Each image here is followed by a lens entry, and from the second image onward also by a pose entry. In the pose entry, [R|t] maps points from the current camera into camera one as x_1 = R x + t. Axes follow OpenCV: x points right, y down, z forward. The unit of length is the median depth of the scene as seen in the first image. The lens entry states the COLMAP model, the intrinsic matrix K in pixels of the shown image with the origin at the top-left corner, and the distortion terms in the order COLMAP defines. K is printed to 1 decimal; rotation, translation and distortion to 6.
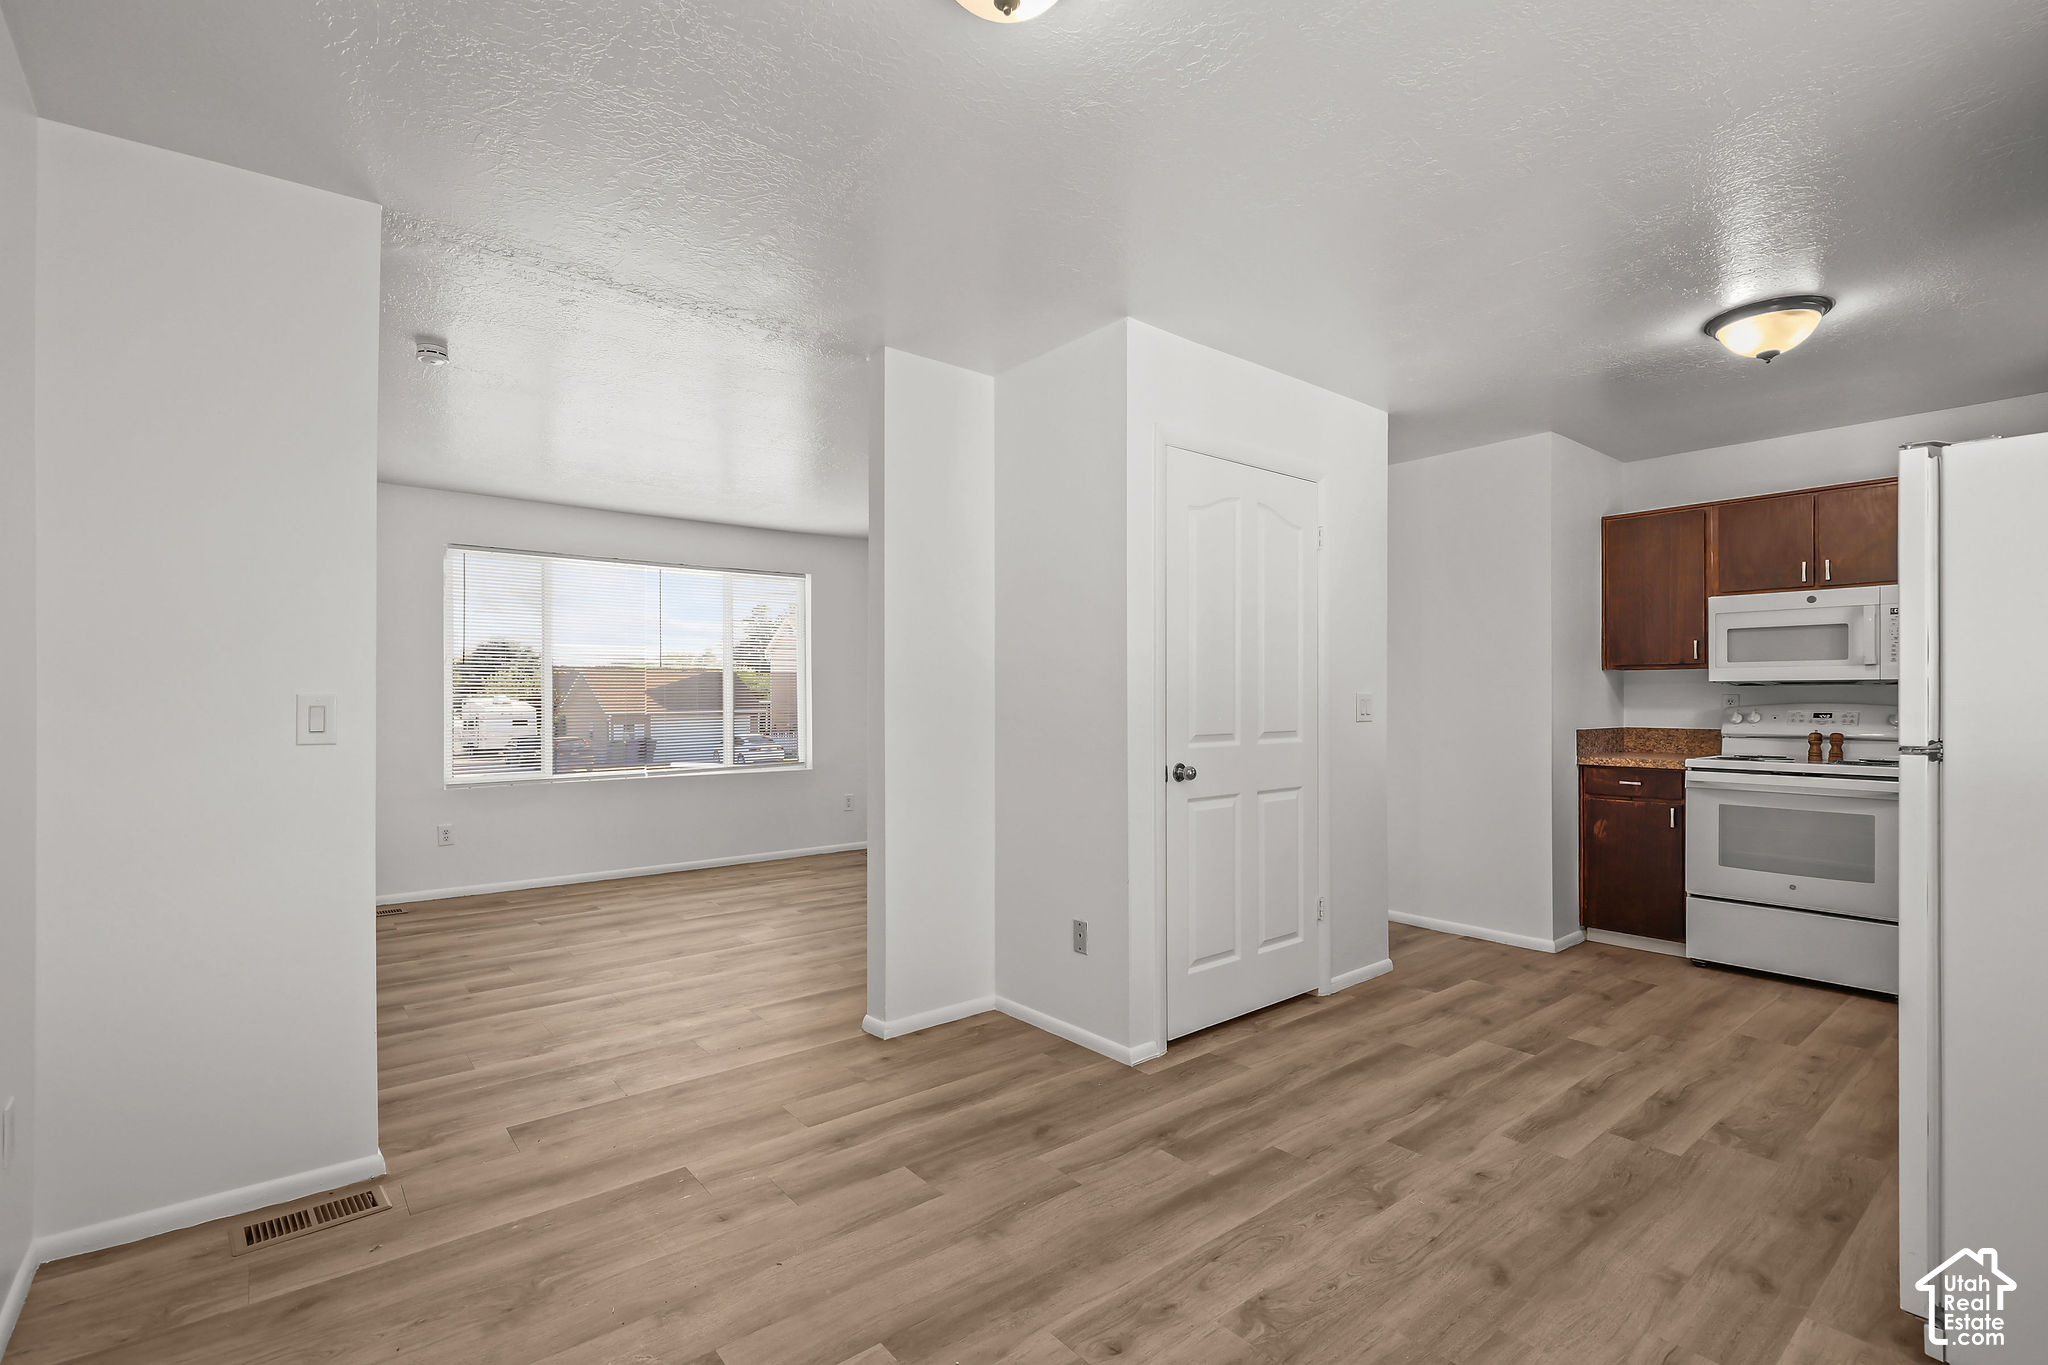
lens RADIAL K [[939.9, 0, 1014.5], [0, 939.9, 694.7], [0, 0, 1]] dist [0.002389, 0.000330]
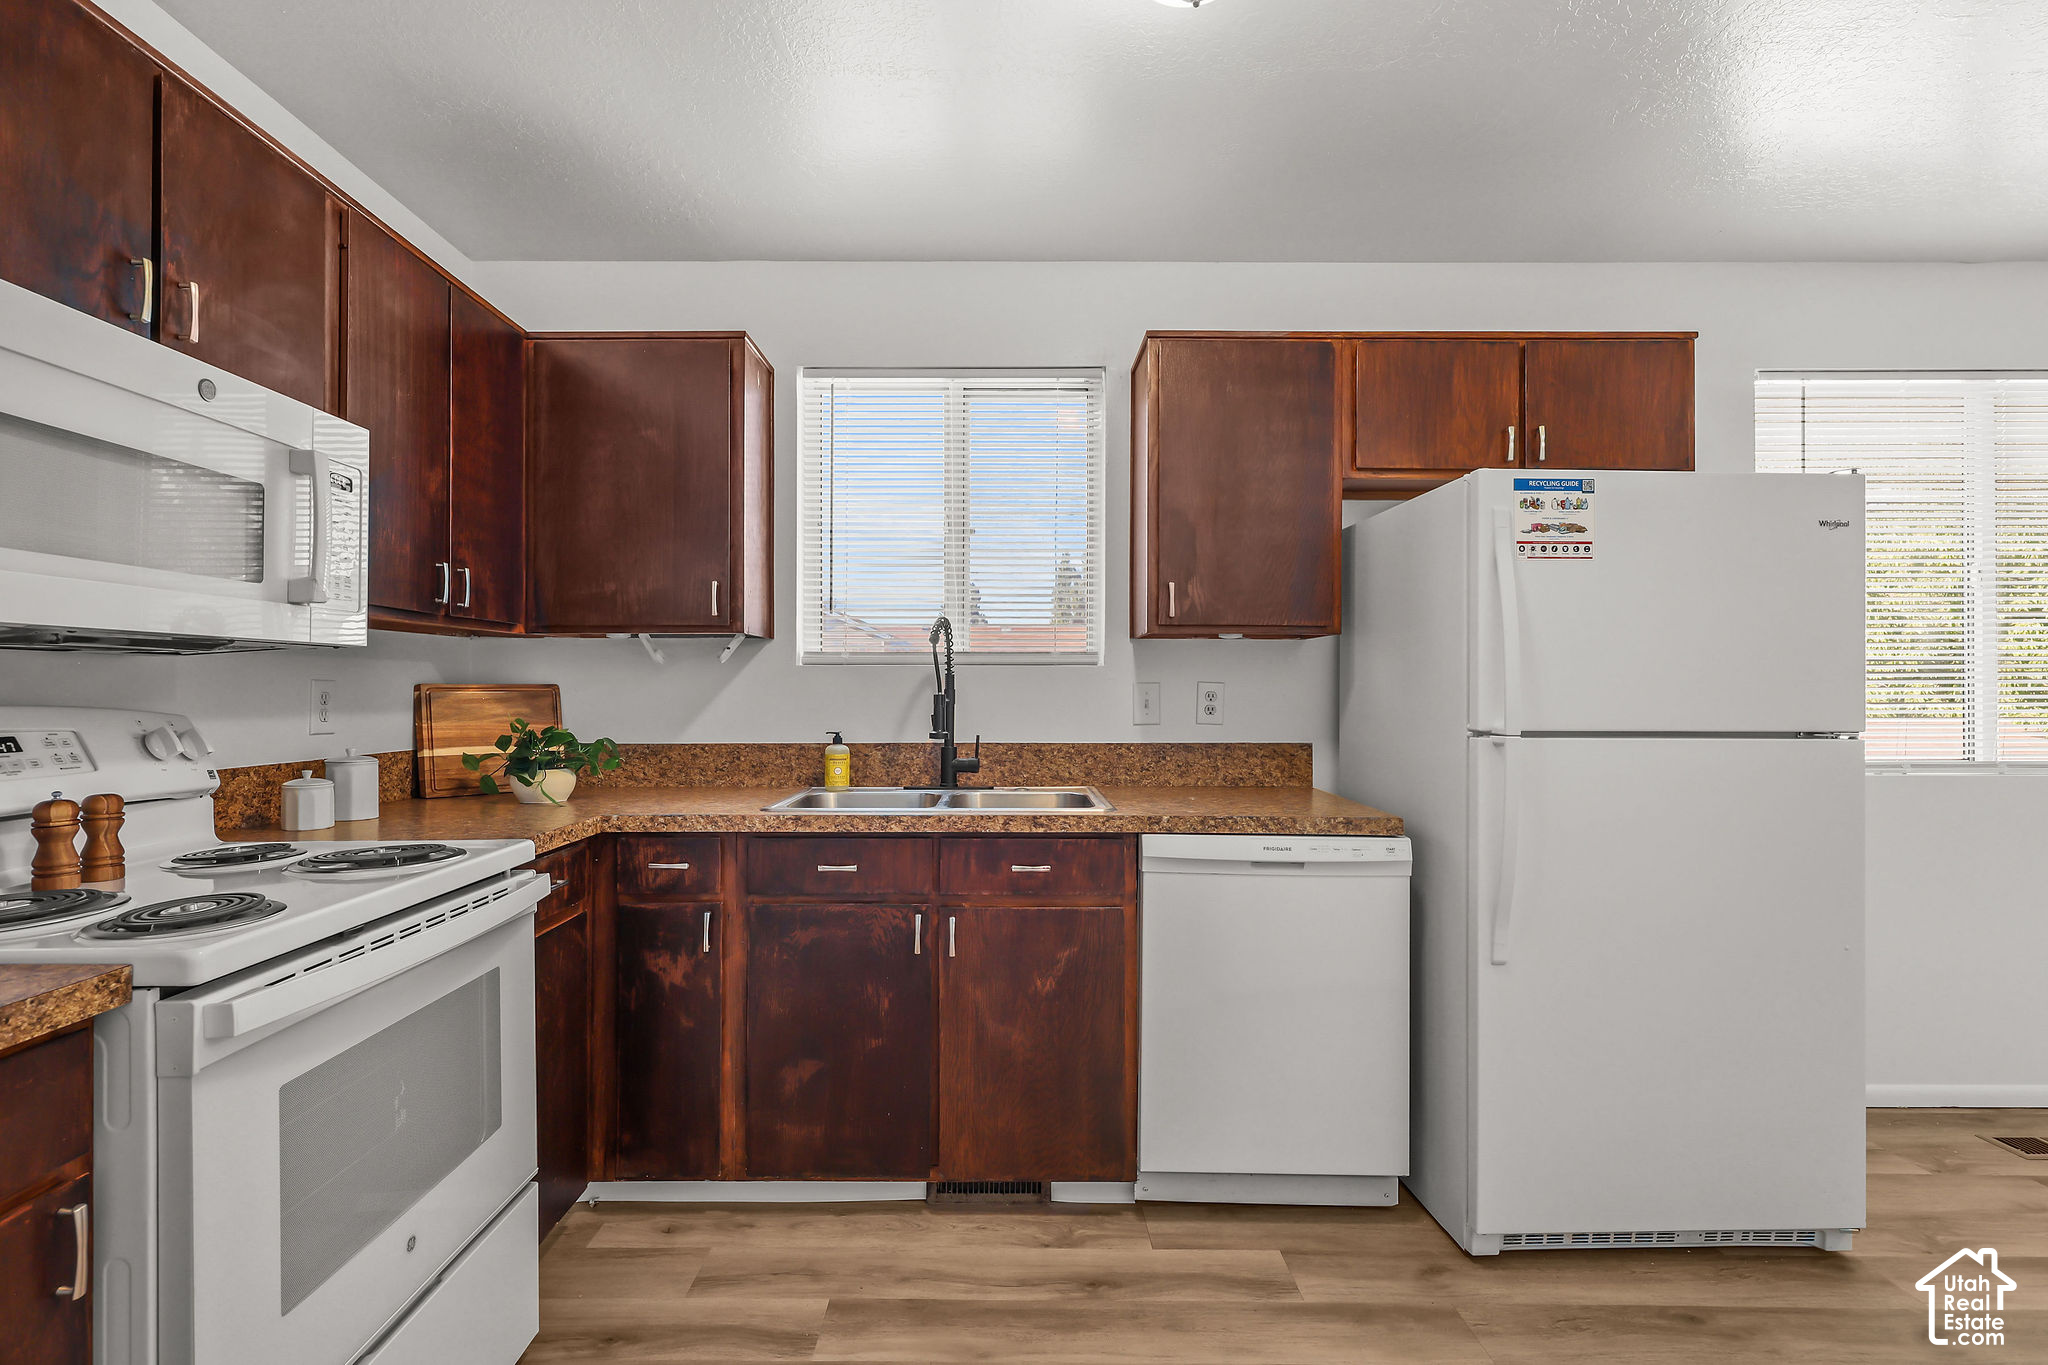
lens RADIAL K [[983.2, 0, 1024.0], [0, 983.2, 682.5], [0, 0, 1]] dist [0.004587, 0.000449]
pose [[-0.773930, 0.002029, 0.633268, 0.625125], [-0.004015, 0.999959, -0.008111, 0.005538], [-0.633258, -0.008819, -0.773890, 1.657758]]
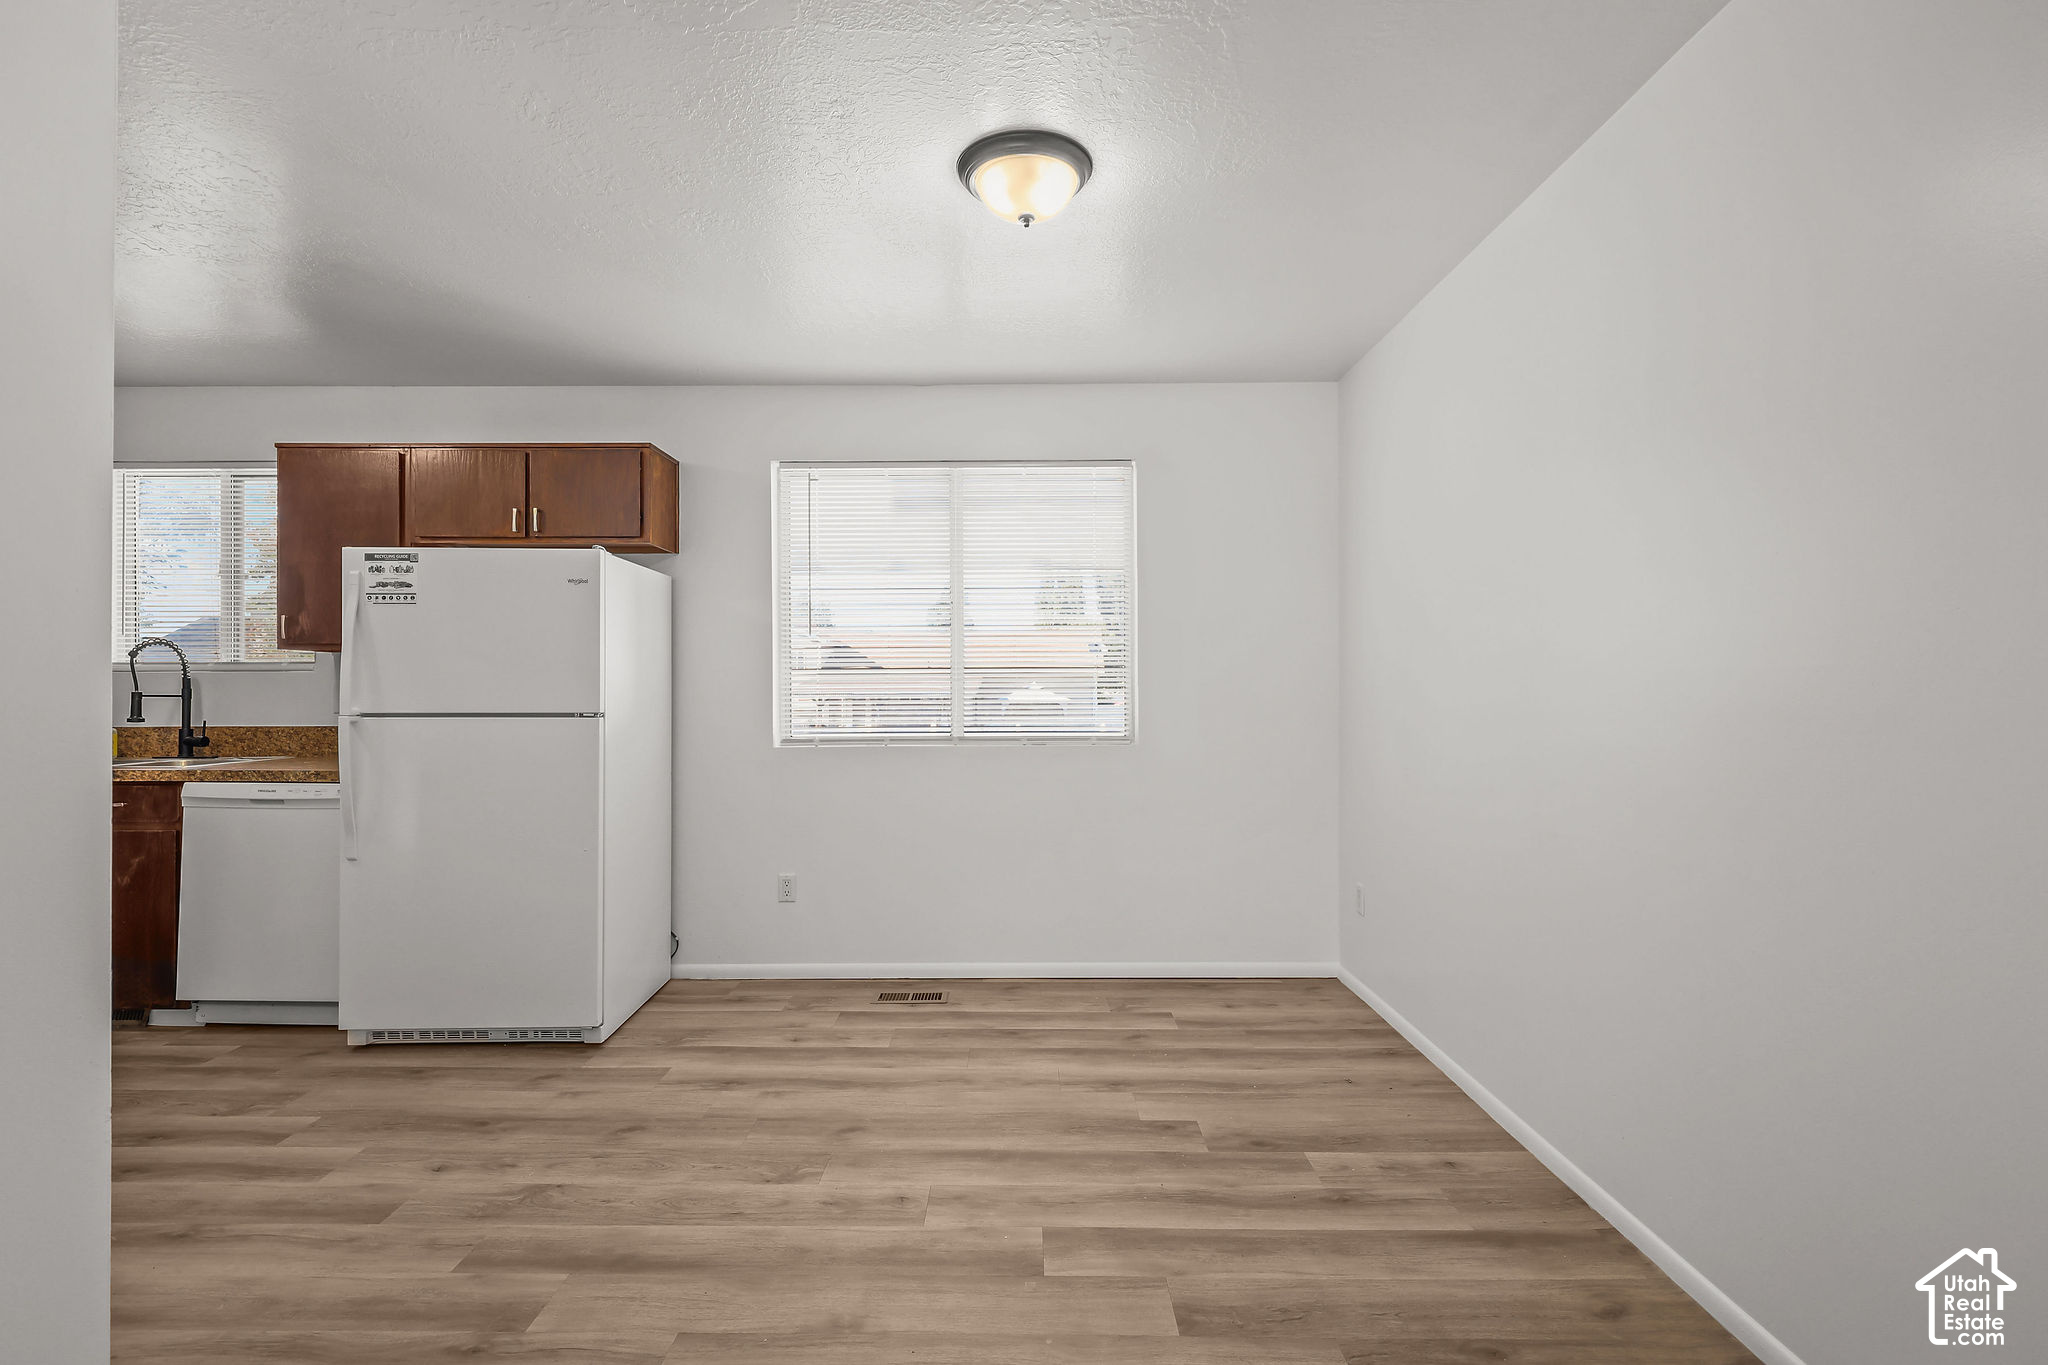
lens RADIAL K [[962.2, 0, 1014.2], [0, 962.2, 686.0], [0, 0, 1]] dist [-0.000597, 0.000563]
pose [[-0.772371, 0.002905, 0.635165, -0.540897], [0.000178, 0.999990, -0.004358, 0.007370], [-0.635172, -0.003253, -0.772364, 1.234885]]
